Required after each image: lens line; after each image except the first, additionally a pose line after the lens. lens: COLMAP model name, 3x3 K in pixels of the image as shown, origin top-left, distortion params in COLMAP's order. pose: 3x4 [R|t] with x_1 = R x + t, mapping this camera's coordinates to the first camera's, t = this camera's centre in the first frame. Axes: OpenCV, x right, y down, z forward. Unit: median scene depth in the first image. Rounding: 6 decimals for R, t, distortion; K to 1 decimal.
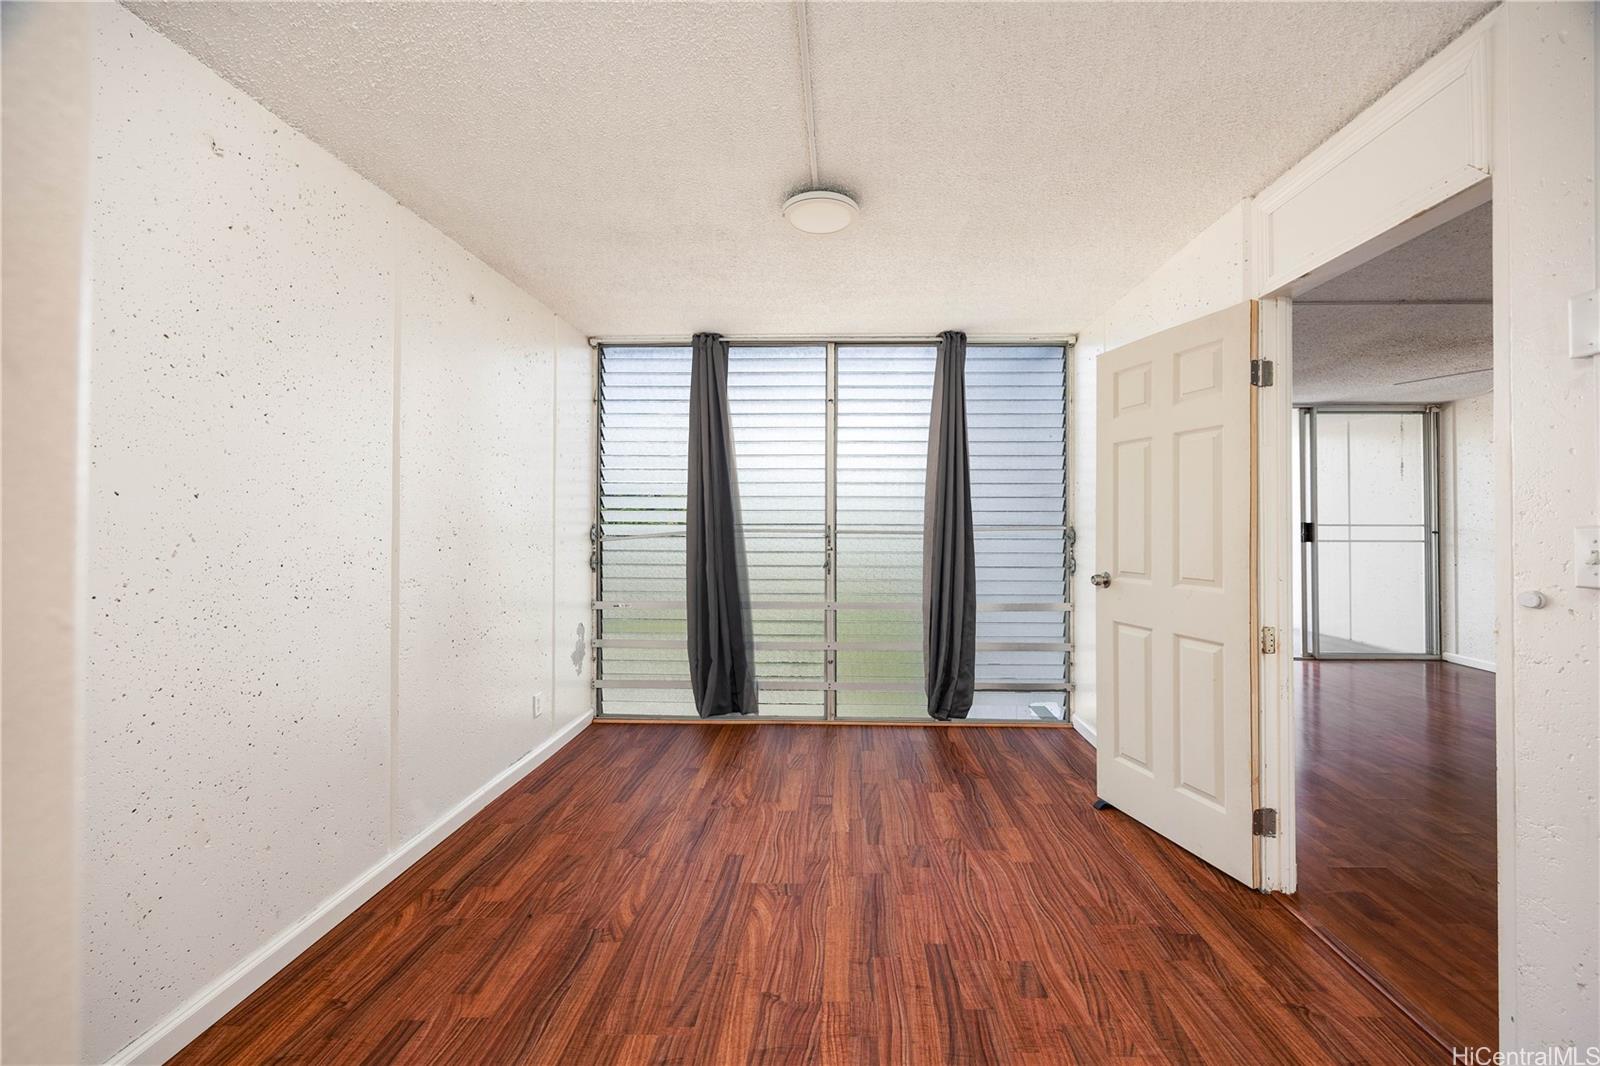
lens RADIAL K [[620.0, 0, 853.9], [0, 620.0, 519.5], [0, 0, 1]] dist [-0.002290, -0.000326]
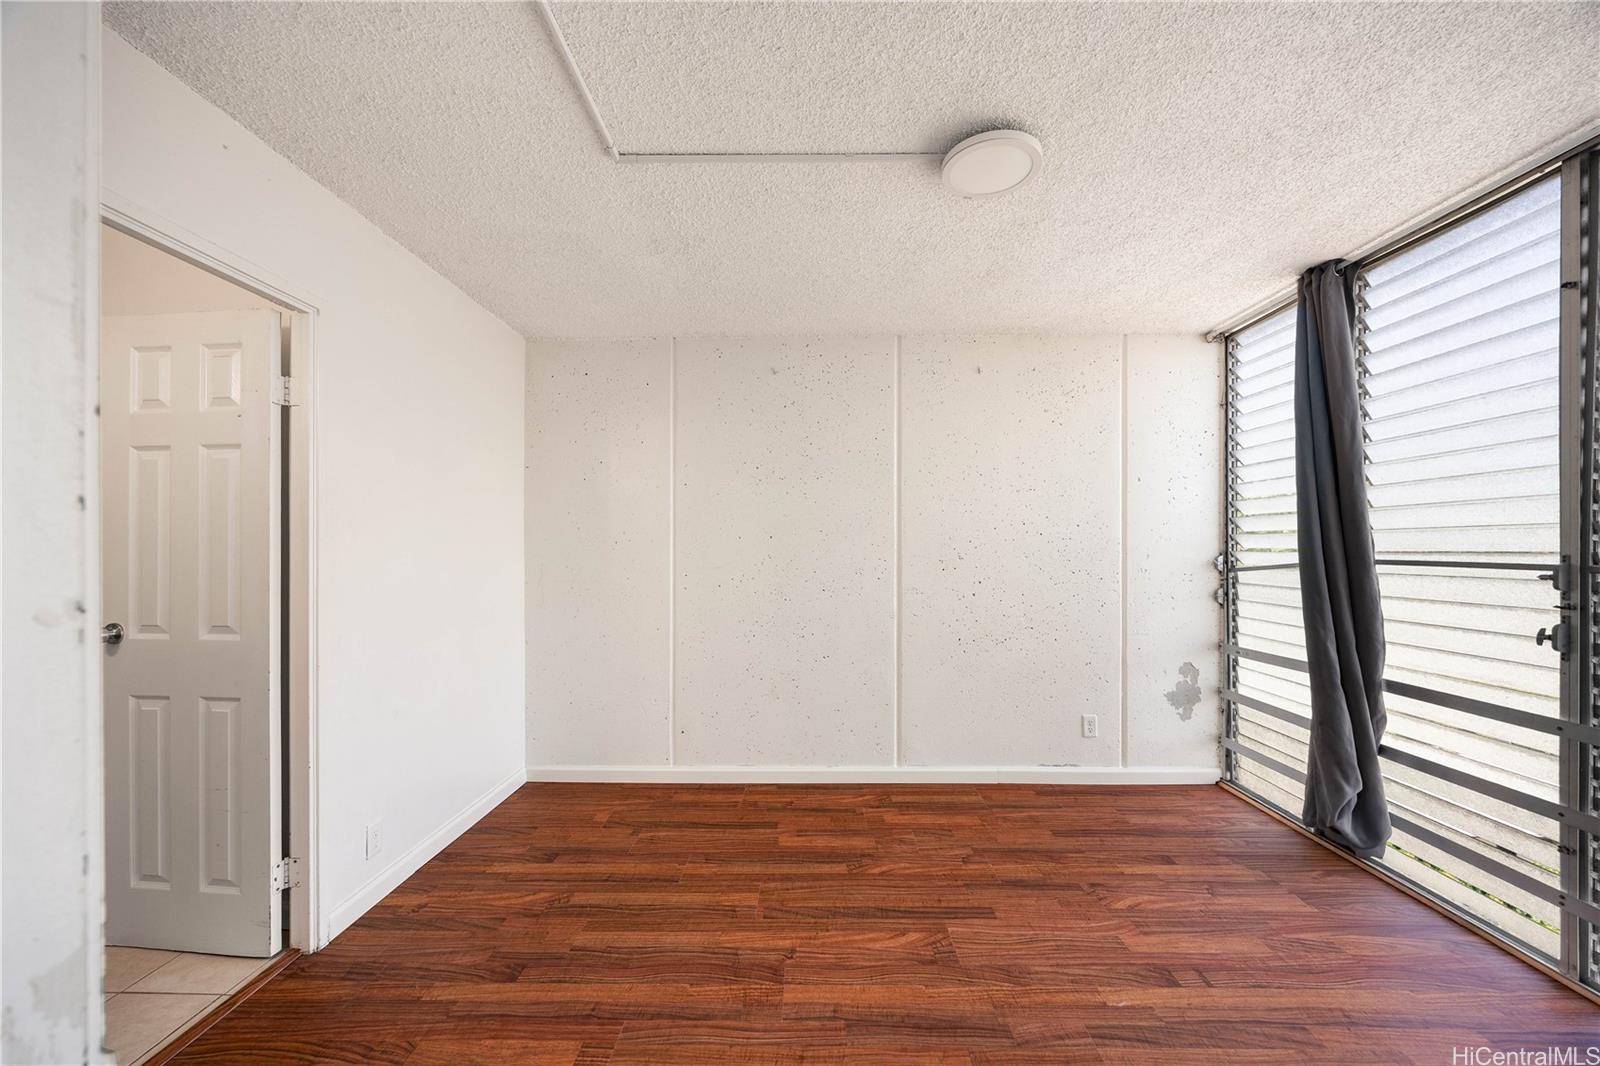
lens RADIAL K [[620.0, 0, 791.3], [0, 620.0, 554.7], [0, 0, 1]] dist [-0.002290, -0.000326]
pose [[-0.020225, 0.010721, -0.999738, 0.810400], [0.003885, 0.999936, 0.010645, 0.002184], [0.999788, -0.003668, -0.020265, 0.807354]]
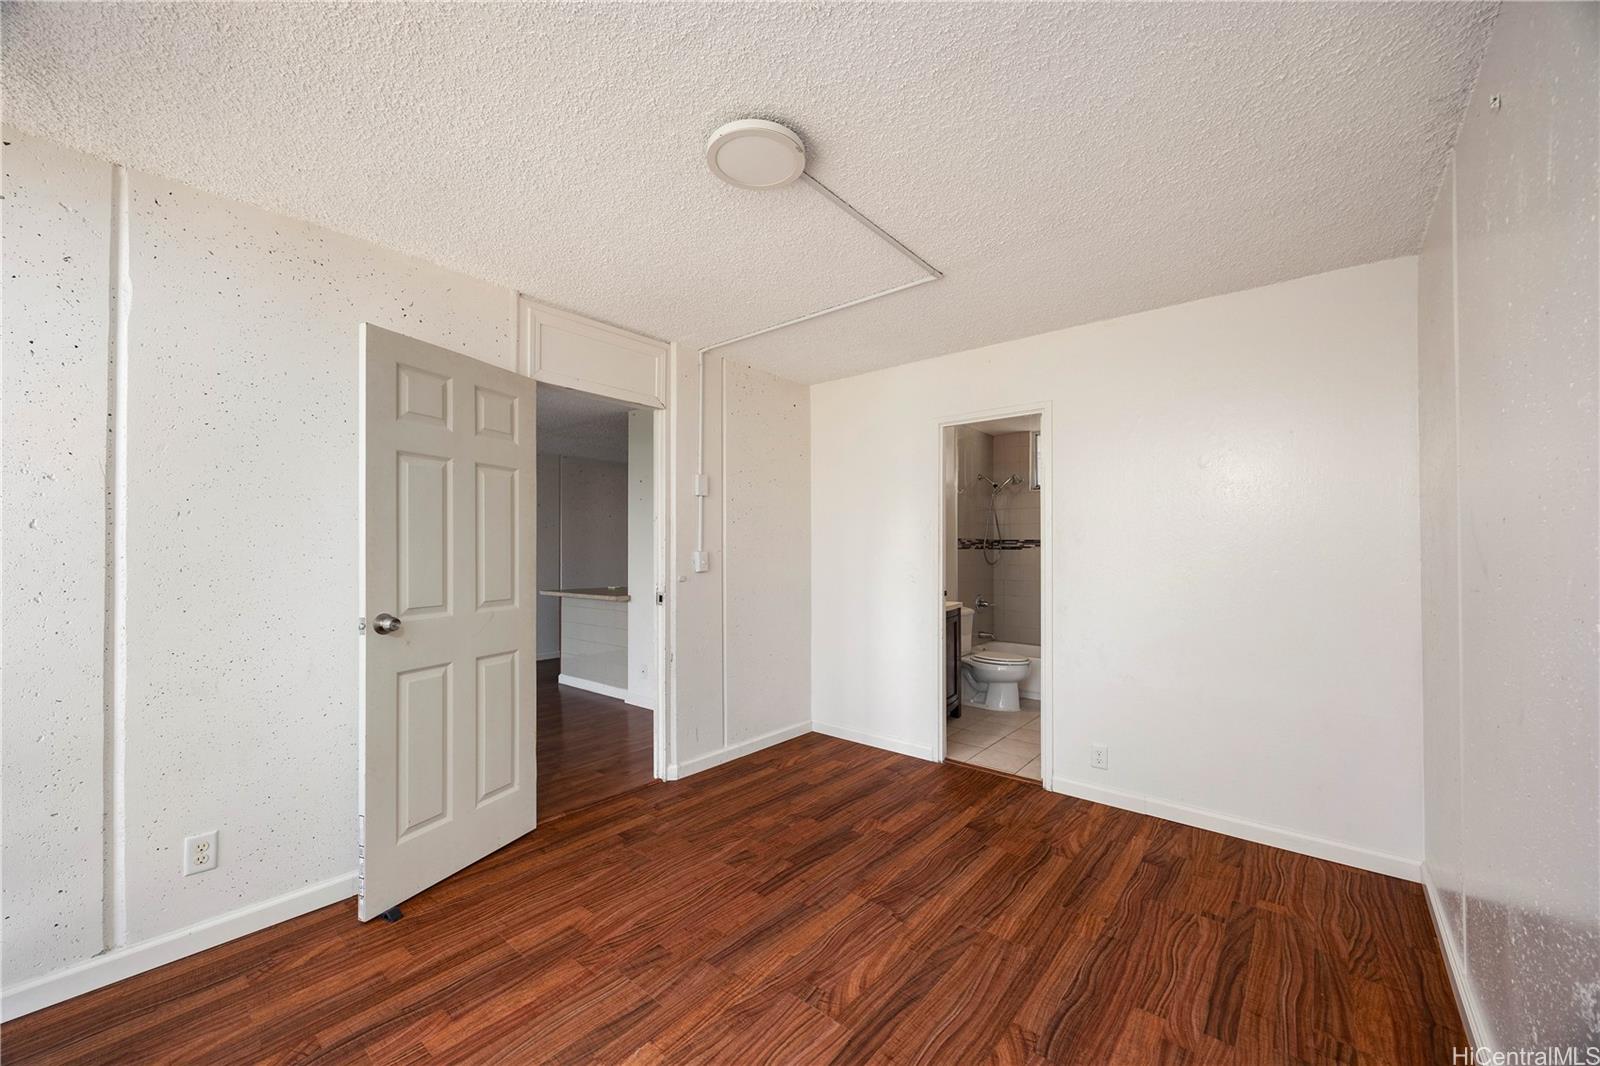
lens RADIAL K [[620.0, 0, 789.2], [0, 620.0, 535.5], [0, 0, 1]] dist [-0.002290, -0.000326]
pose [[-0.751284, 0.016495, 0.659773, -0.648301], [-0.001476, 0.999643, -0.026673, 0.010315], [-0.659977, -0.021013, -0.750992, 1.675413]]
